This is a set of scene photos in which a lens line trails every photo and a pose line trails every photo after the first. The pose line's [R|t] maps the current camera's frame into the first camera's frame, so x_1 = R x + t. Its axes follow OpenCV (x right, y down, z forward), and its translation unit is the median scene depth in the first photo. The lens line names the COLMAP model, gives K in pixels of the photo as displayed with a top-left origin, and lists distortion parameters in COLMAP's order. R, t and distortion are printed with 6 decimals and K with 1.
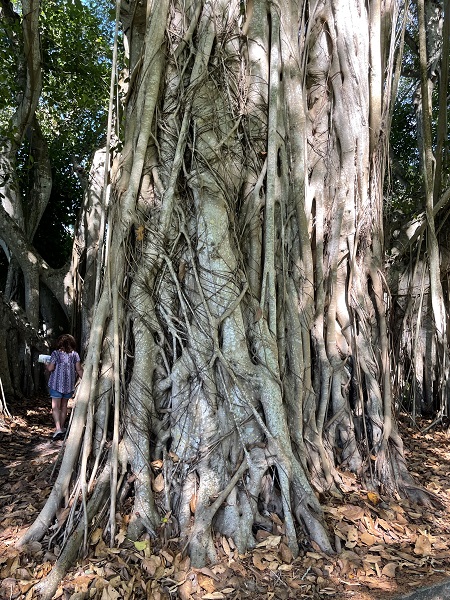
lens RADIAL K [[483.1, 0, 225.0], [0, 483.1, 300.0], [0, 0, 1]] dist [0.118727, -0.194487]
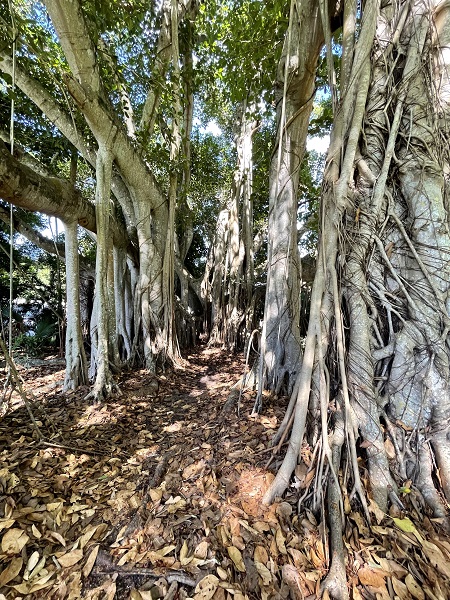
lens RADIAL K [[239.8, 0, 226.1], [0, 239.8, 304.0], [0, 0, 1]] dist [-0.000713, -0.000008]
pose [[0.990371, 0.010288, -0.138056, -0.382022], [-0.008005, 0.999822, 0.017084, 0.053902], [0.138207, -0.015814, 0.990277, 0.416633]]
